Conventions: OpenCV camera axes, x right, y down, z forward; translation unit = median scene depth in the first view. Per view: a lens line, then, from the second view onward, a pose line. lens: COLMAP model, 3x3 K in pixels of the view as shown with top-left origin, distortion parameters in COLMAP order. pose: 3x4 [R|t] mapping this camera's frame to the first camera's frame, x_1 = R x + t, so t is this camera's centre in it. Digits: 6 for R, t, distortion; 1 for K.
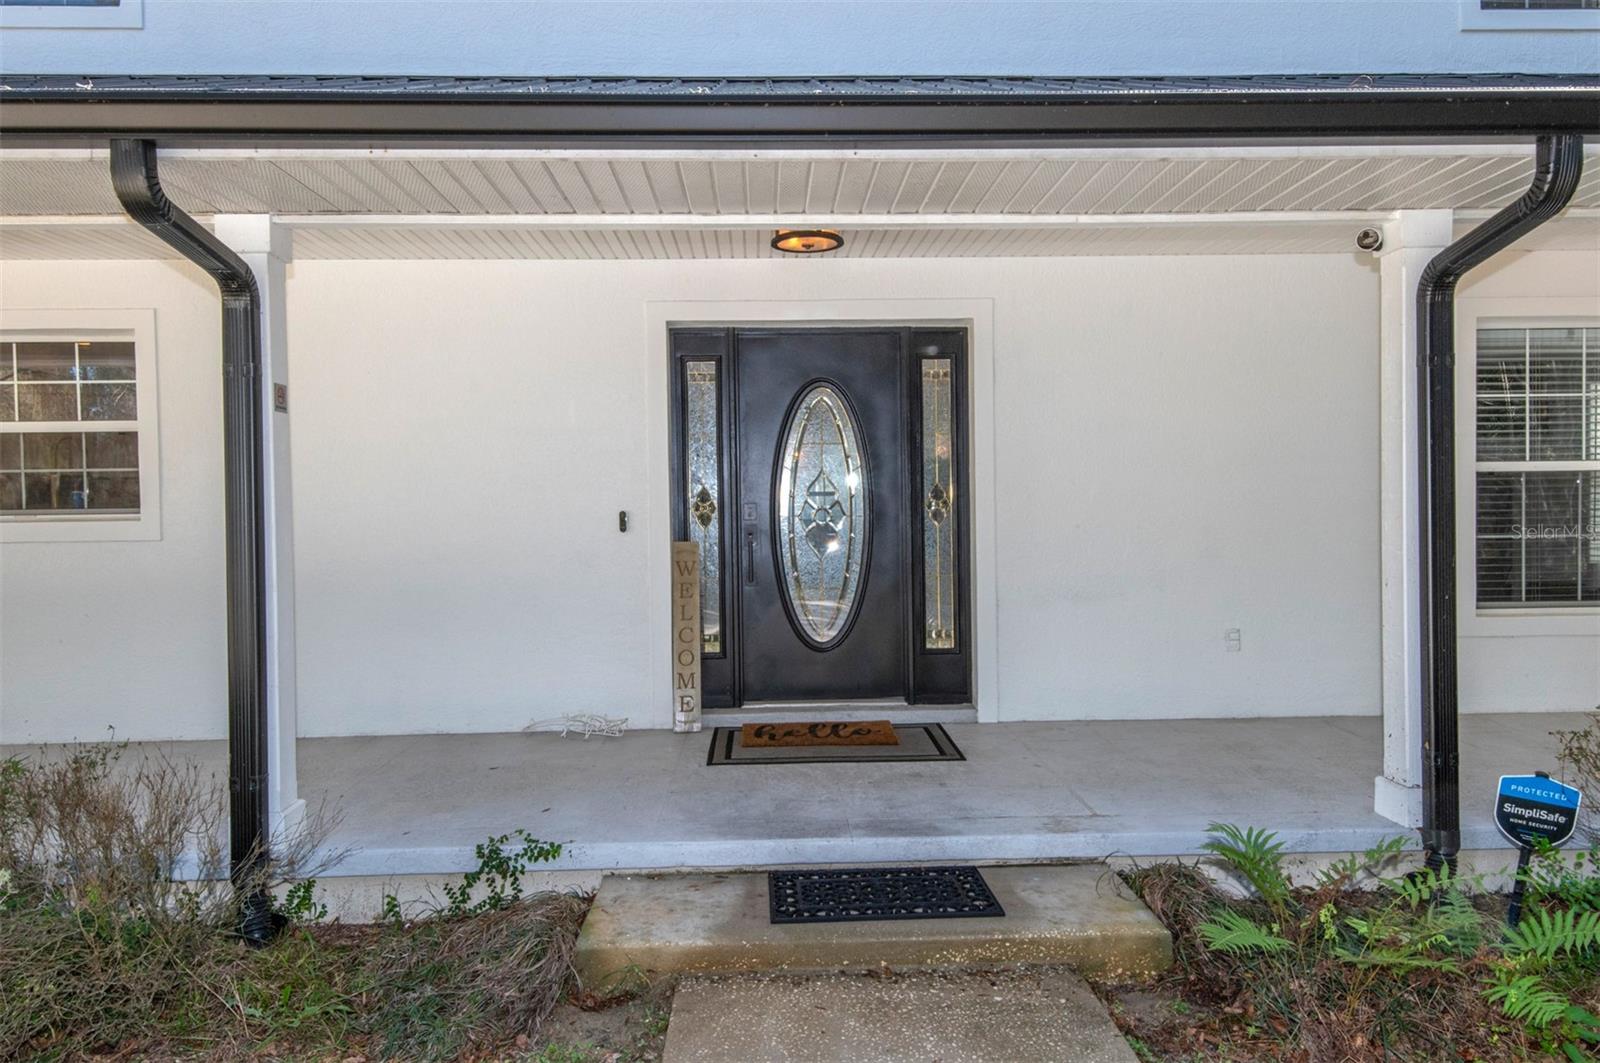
lens RADIAL K [[1104.8, 0, 800.0], [0, 1104.8, 531.5], [0, 0, 1]] dist [0.045508, 0.000867]
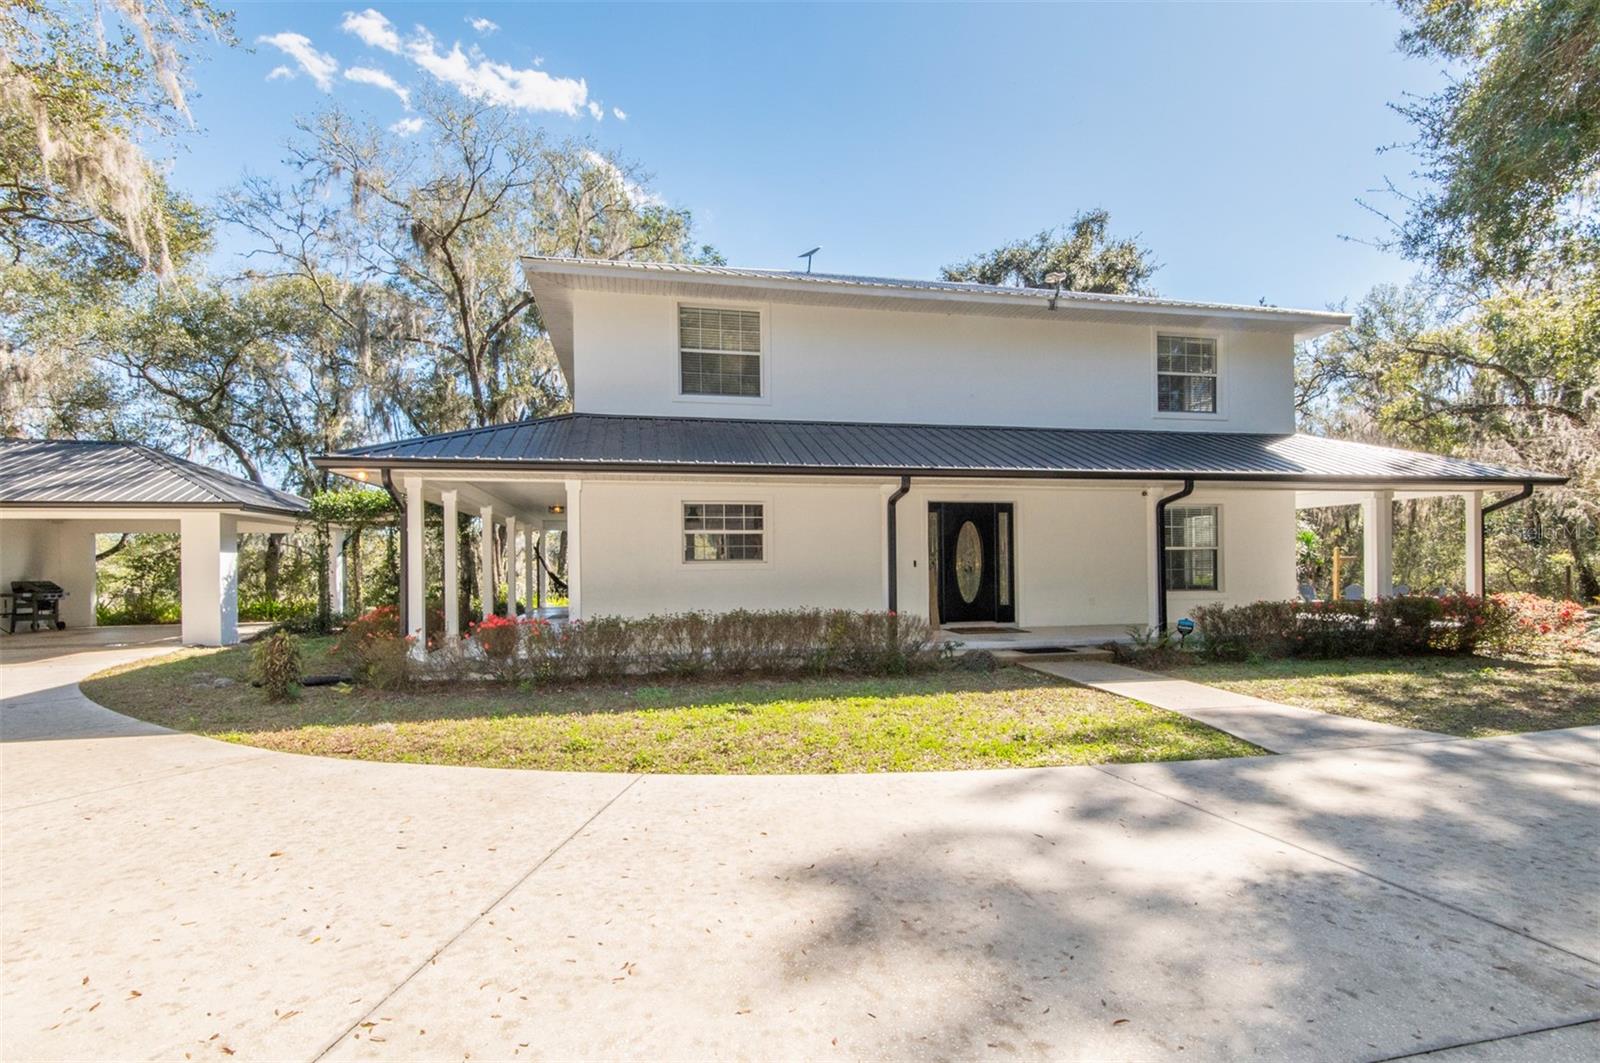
lens RADIAL K [[756.1, 0, 776.2], [0, 756.1, 562.0], [0, 0, 1]] dist [-0.001359, -0.001034]
pose [[0.982650, 0.001578, 0.185464, -0.947708], [0.006410, 0.999078, -0.042460, 0.075583], [-0.185360, 0.042913, 0.981733, -1.044012]]
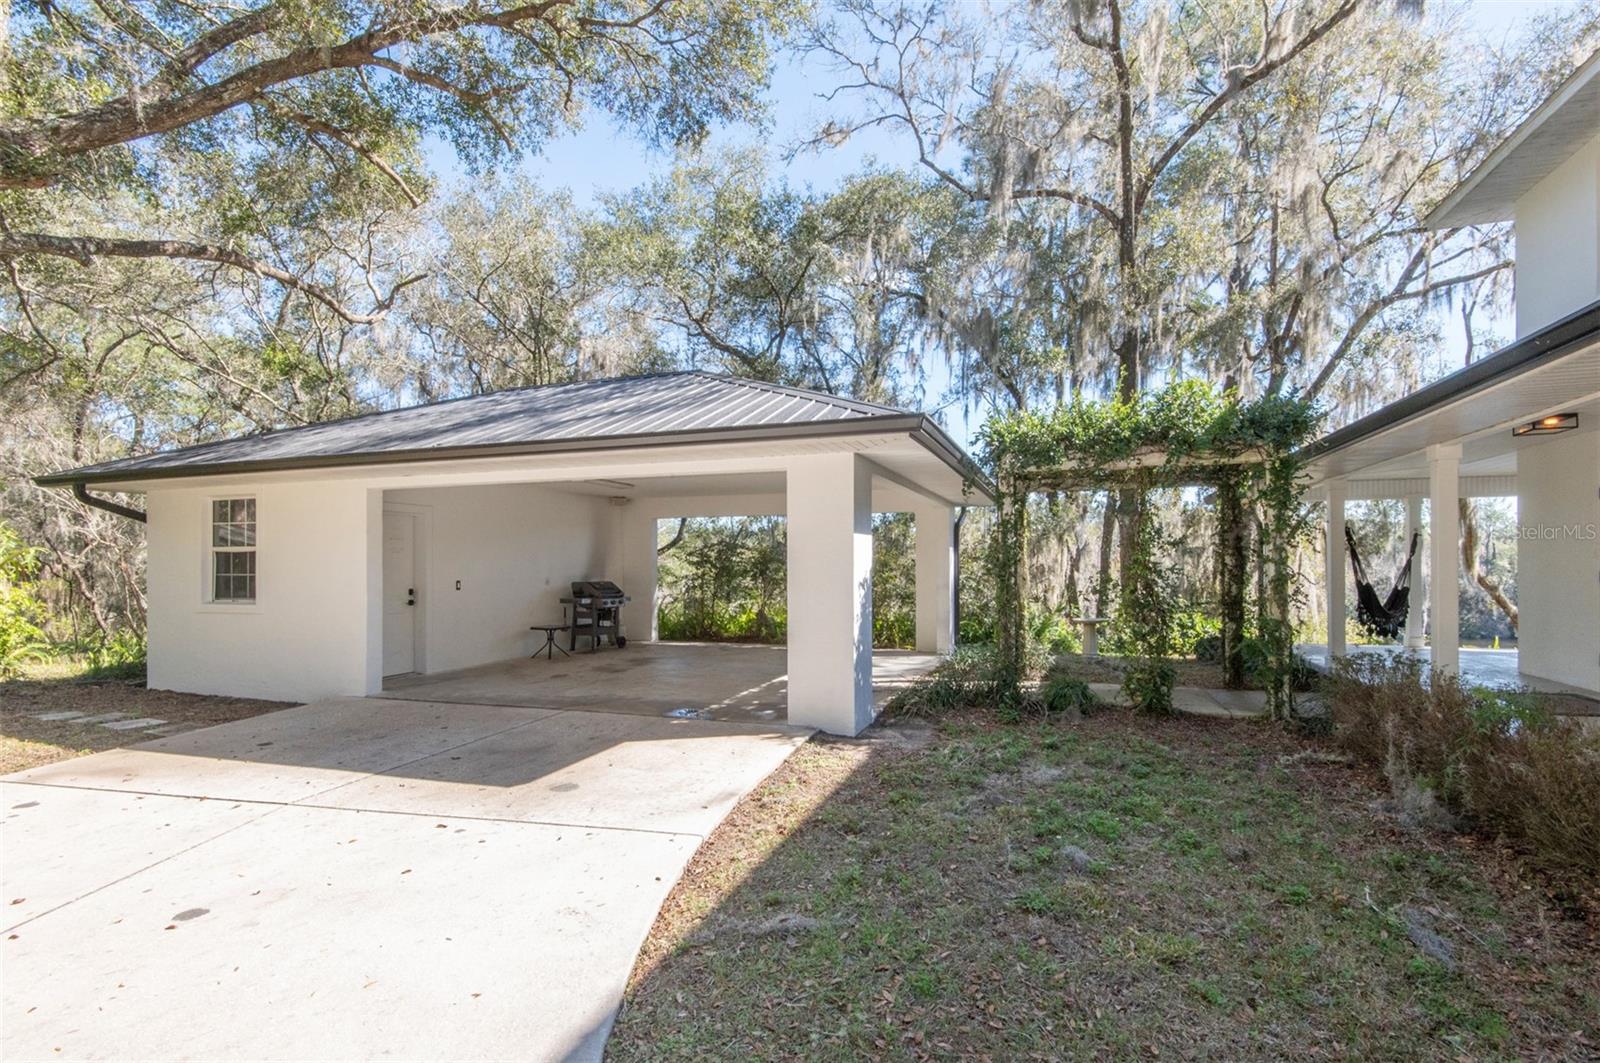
lens RADIAL K [[779.2, 0, 801.9], [0, 779.2, 566.9], [0, 0, 1]] dist [0.000851, 0.000000]
pose [[0.935913, 0.002550, -0.352222, -1.833193], [-0.014734, 0.999382, -0.031917, 0.030373], [0.351923, 0.035062, 0.935372, 0.390477]]
